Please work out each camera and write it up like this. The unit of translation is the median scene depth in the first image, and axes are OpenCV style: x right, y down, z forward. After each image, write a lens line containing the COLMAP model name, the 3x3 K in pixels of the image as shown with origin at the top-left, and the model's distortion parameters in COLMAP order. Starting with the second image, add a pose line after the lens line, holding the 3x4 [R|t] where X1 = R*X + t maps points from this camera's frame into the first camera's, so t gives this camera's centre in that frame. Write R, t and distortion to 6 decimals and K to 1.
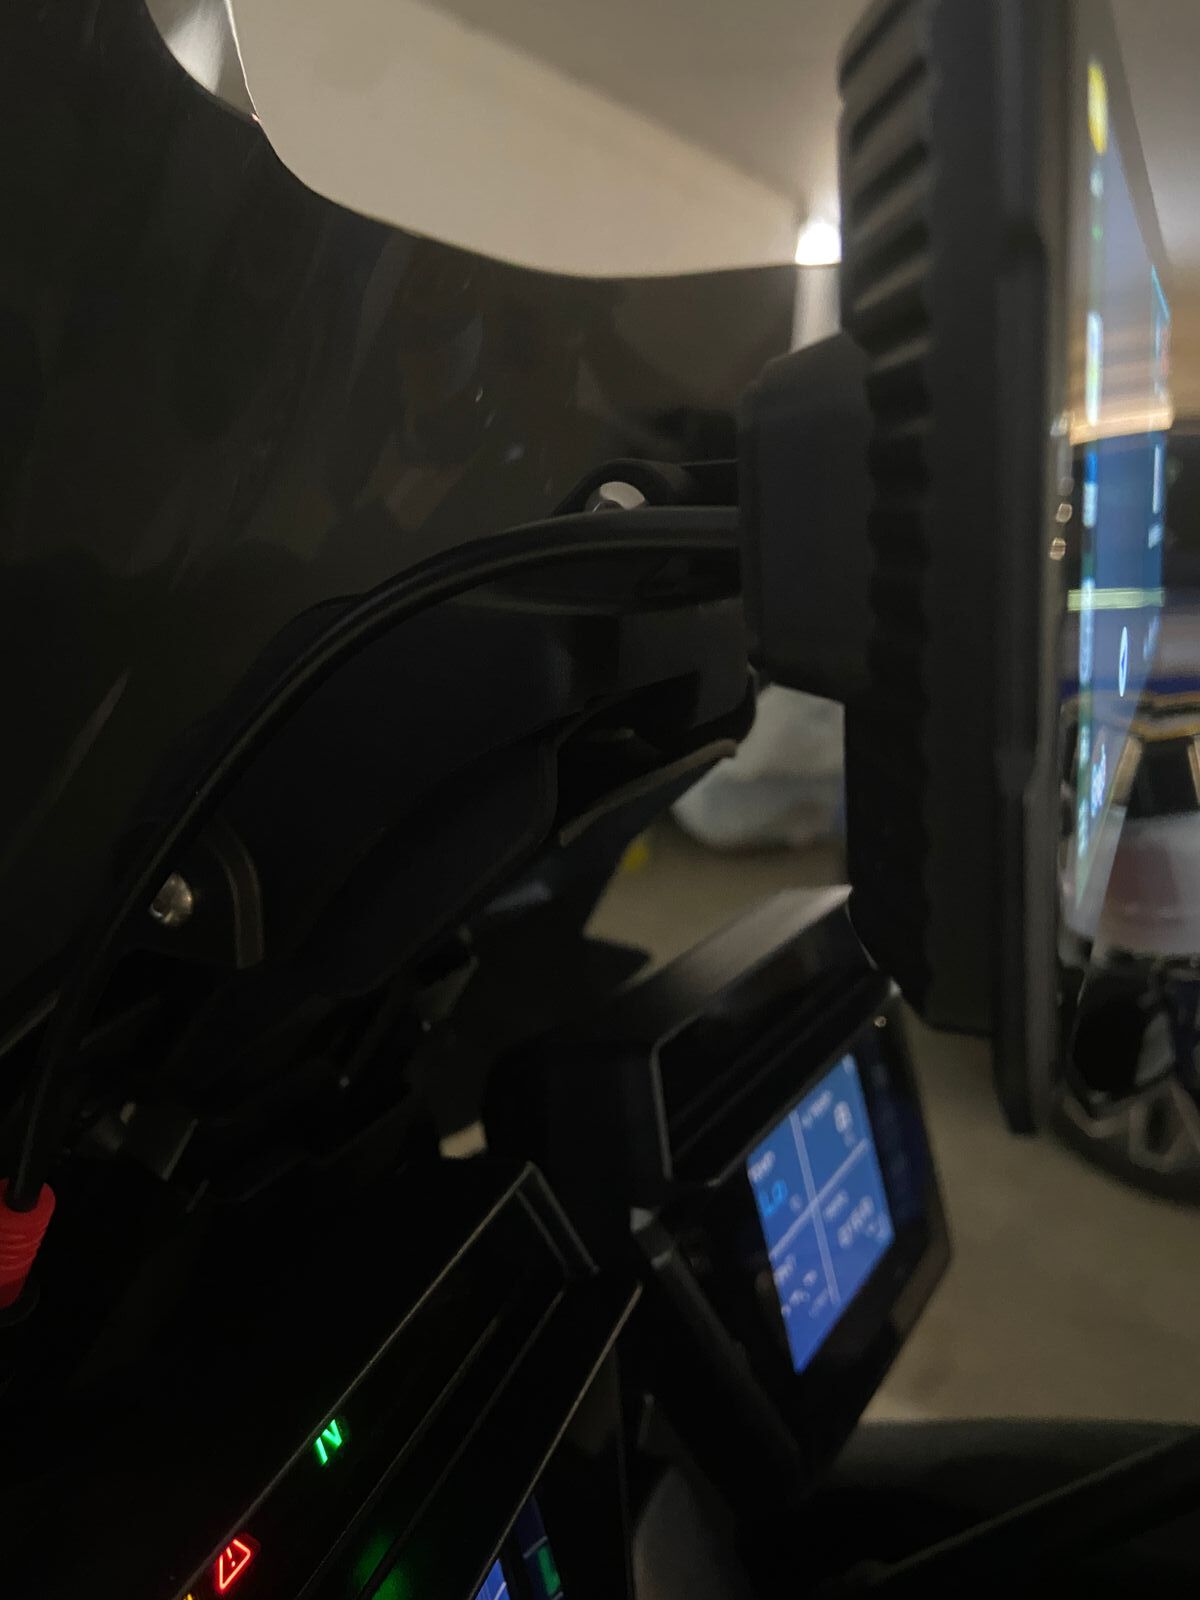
lens RADIAL K [[1103.9, 0, 600.0], [0, 1103.9, 800.0], [0, 0, 1]] dist [0.076081, -0.047079]
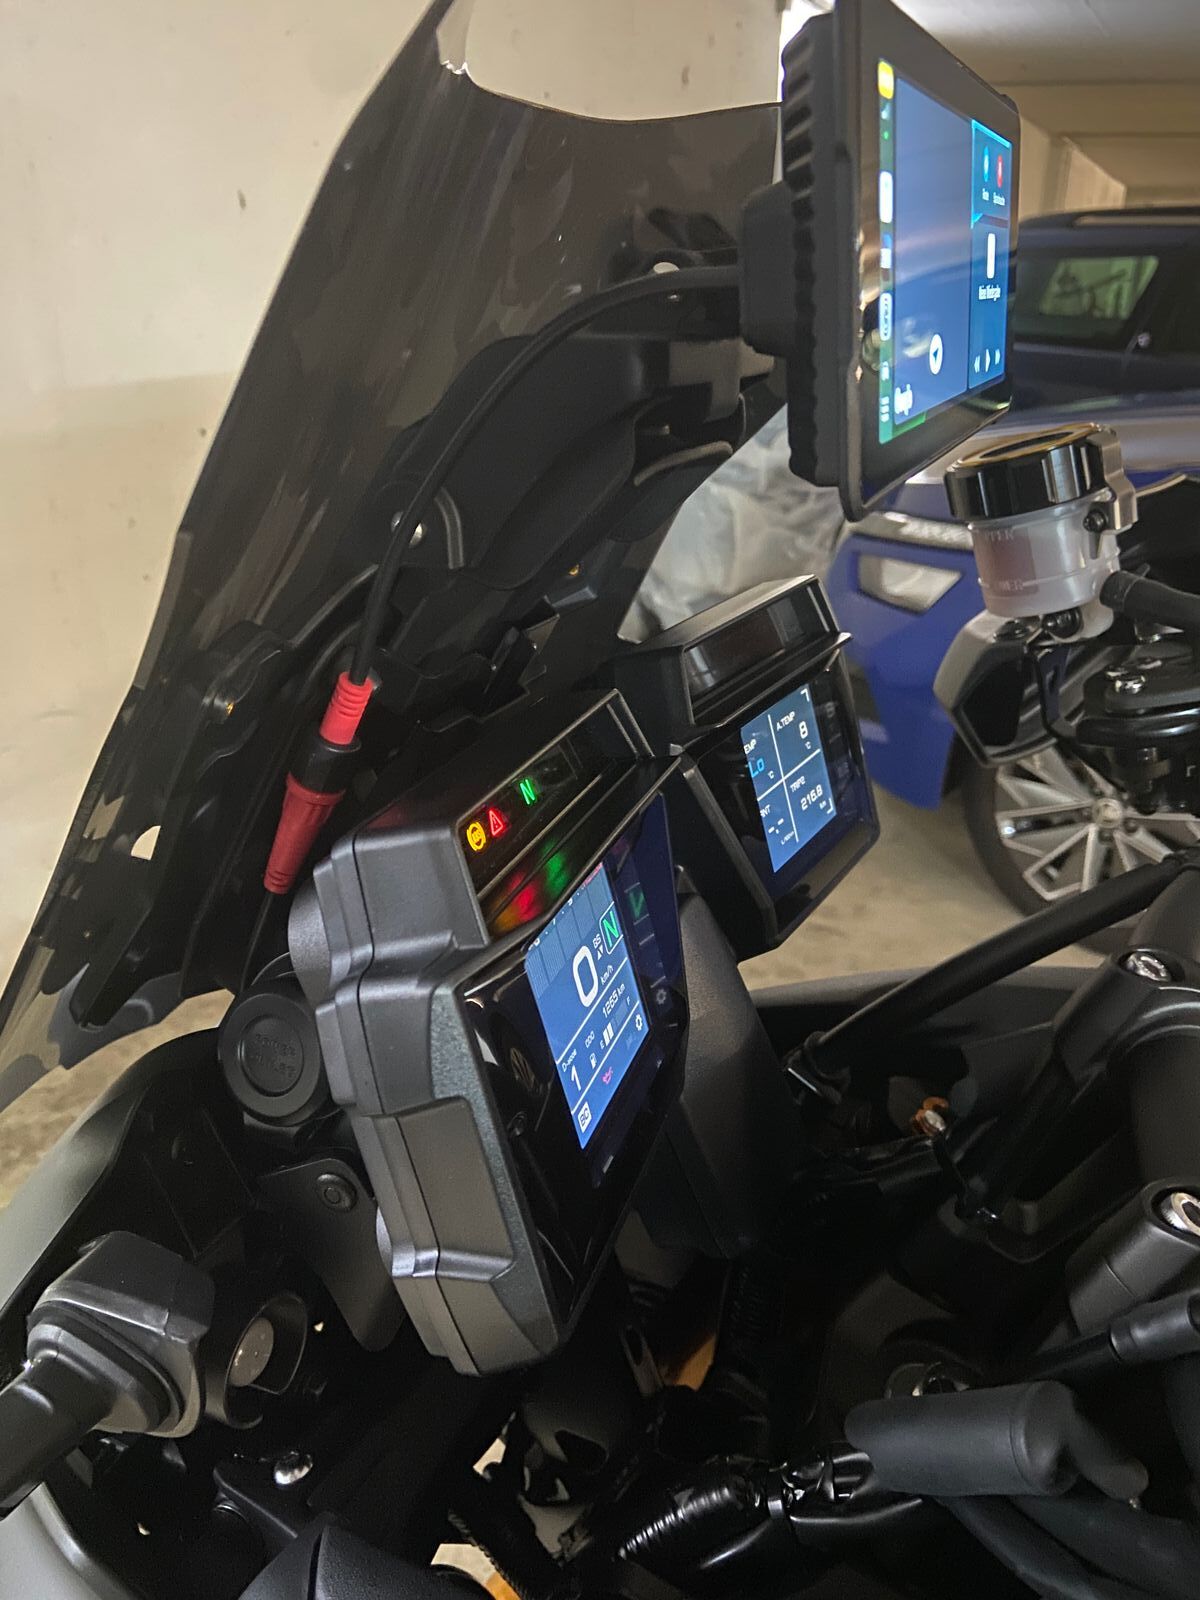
lens RADIAL K [[1103.9, 0, 600.0], [0, 1103.9, 800.0], [0, 0, 1]] dist [0.076081, -0.047079]
pose [[0.999397, -0.033062, 0.010602, -0.078881], [0.031205, 0.989189, 0.143290, 0.175059], [-0.015225, -0.142873, 0.989624, -0.514919]]
